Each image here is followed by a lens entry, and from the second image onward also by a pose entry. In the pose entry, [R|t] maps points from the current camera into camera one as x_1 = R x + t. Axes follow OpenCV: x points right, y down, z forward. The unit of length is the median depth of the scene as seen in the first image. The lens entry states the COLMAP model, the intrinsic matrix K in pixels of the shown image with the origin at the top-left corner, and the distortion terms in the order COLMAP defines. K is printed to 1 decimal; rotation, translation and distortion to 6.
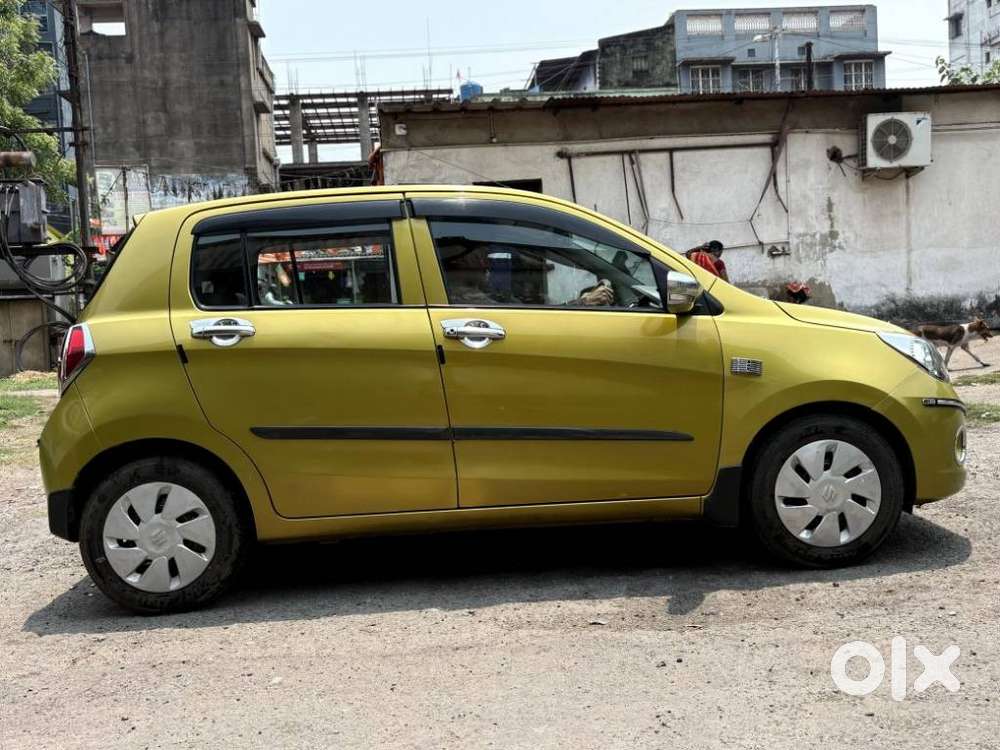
lens RADIAL K [[1011.9, 0, 544.0], [0, 1011.9, 376.0], [0, 0, 1]] dist [0.066383, -0.195801]
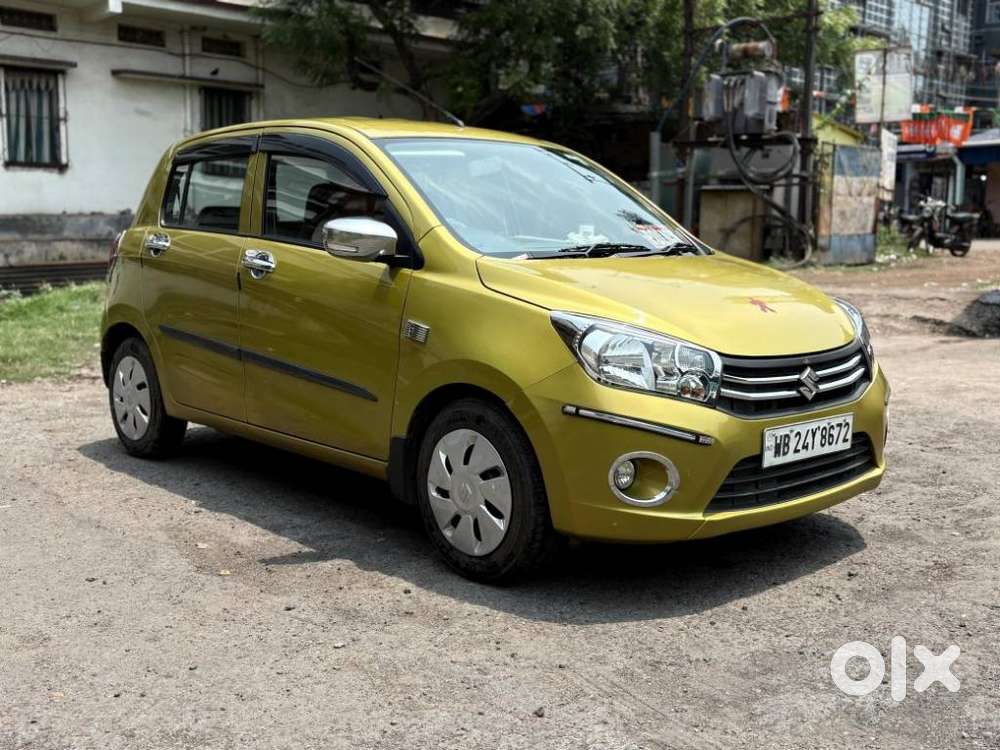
lens RADIAL K [[1093.0, 0, 500.0], [0, 1093.0, 375.0], [0, 0, 1]] dist [0.021848, -0.020154]
pose [[0.628109, 0.163712, -0.760709, 0.966777], [-0.087186, 0.986268, 0.140266, -0.110046], [0.773226, -0.021779, 0.633757, 0.446441]]
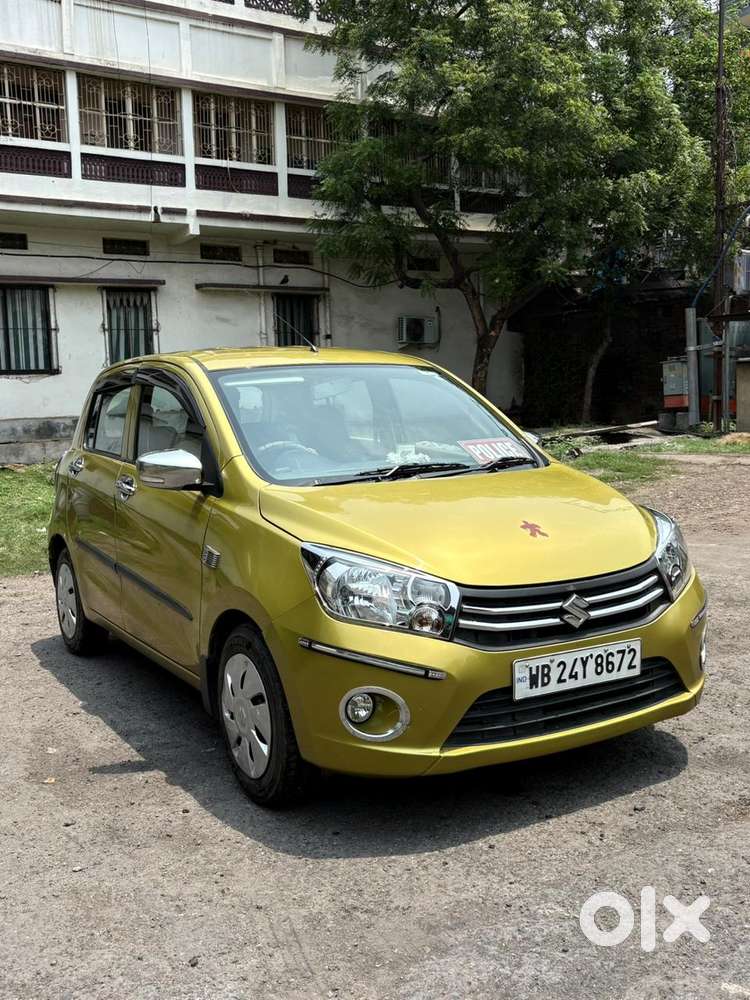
lens RADIAL K [[1011.9, 0, 375.0], [0, 1011.9, 500.0], [0, 0, 1]] dist [0.066383, -0.195801]
pose [[0.450892, 0.123621, -0.883976, 1.076657], [-0.040446, 0.992175, 0.118122, -0.176083], [0.891662, -0.017506, 0.452364, 0.704121]]
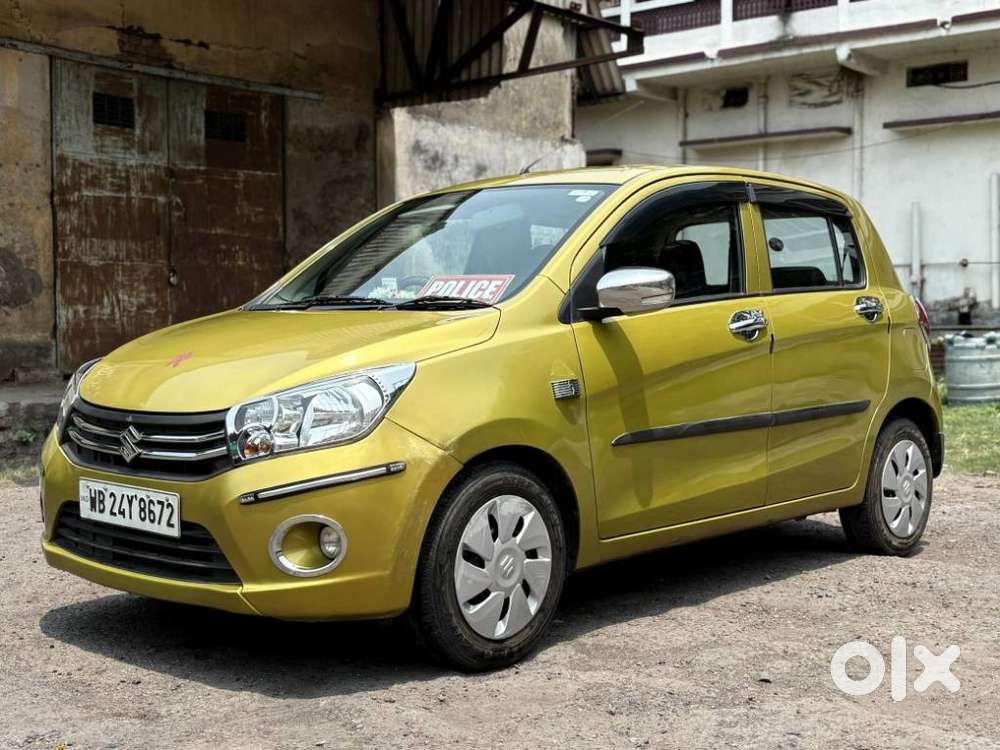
lens RADIAL K [[1325.9, 0, 475.8], [0, 1325.9, 373.3], [0, 0, 1]] dist [0.163301, -0.587113]
pose [[-0.721344, 0.088365, -0.686917, 0.934770], [0.001537, 0.992029, 0.126000, -0.175455], [0.692575, 0.089834, -0.715730, 2.093876]]
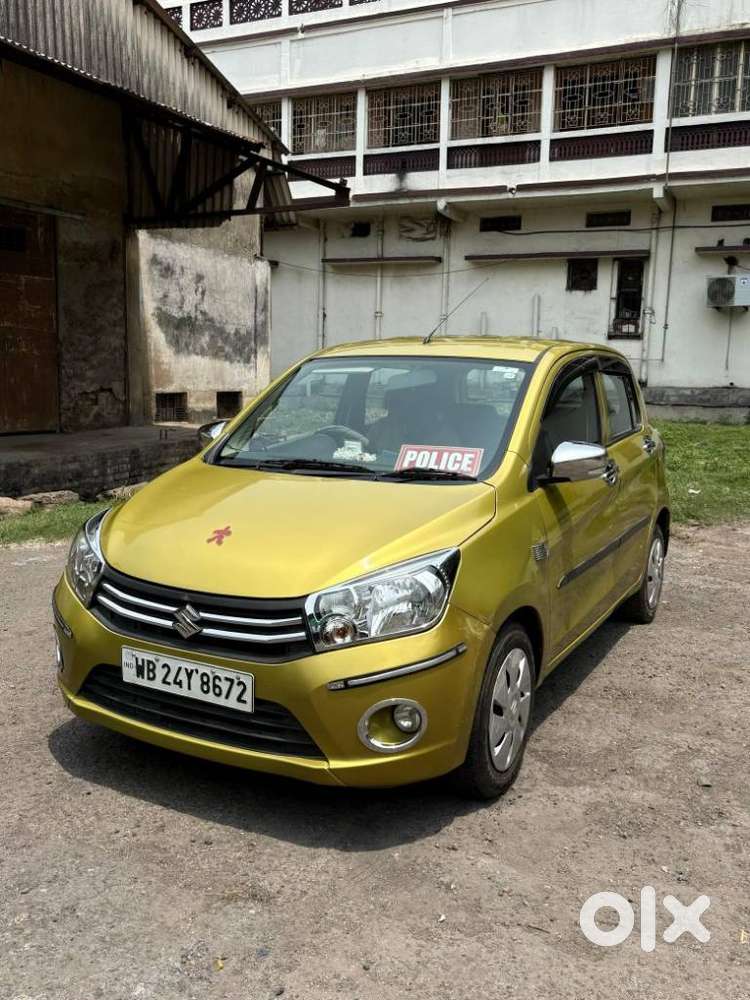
lens RADIAL K [[906.5, 0, 375.0], [0, 906.5, 500.0], [0, 0, 1]] dist [0.017818, 0.005847]
pose [[-0.515026, 0.168980, -0.840354, 0.957630], [-0.043864, 0.973896, 0.222715, -0.260798], [0.856051, 0.151565, -0.494170, 1.682984]]
